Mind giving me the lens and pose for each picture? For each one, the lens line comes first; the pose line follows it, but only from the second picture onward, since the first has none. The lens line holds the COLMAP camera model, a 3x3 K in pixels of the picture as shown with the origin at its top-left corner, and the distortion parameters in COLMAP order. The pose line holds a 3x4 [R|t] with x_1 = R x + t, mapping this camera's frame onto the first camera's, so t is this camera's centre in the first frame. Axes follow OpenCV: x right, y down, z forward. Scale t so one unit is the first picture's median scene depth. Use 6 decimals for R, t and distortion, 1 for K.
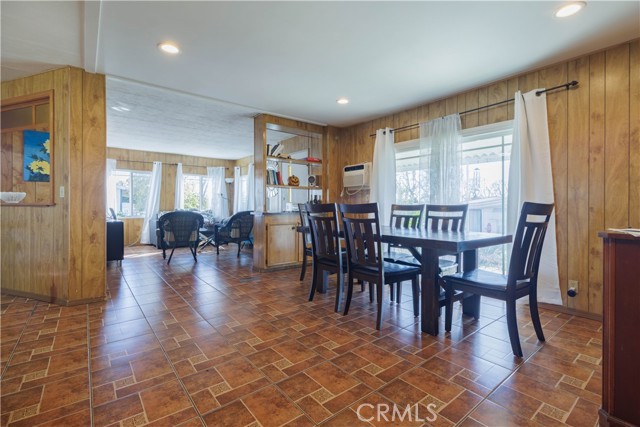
lens RADIAL K [[293.4, 0, 319.1], [0, 293.4, 206.5], [0, 0, 1]] dist [0.000557, 0.000375]
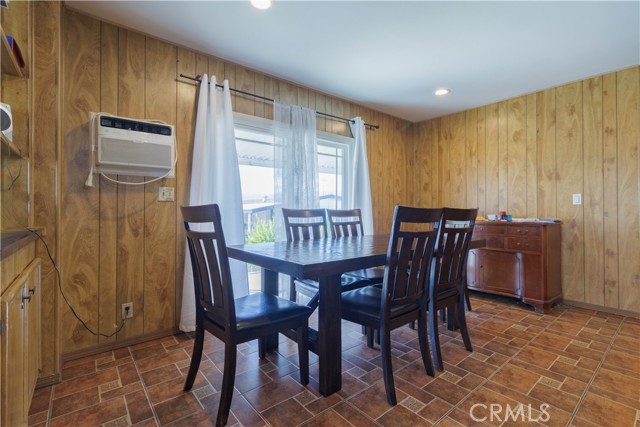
lens RADIAL K [[295.4, 0, 320.0], [0, 295.4, 213.5], [0, 0, 1]] dist [-0.001995, -0.000420]
pose [[-0.017539, -0.009333, 0.999803, -0.498618], [-0.001000, 0.999956, 0.009317, -0.002012], [-0.999846, -0.000836, -0.017547, 1.081816]]
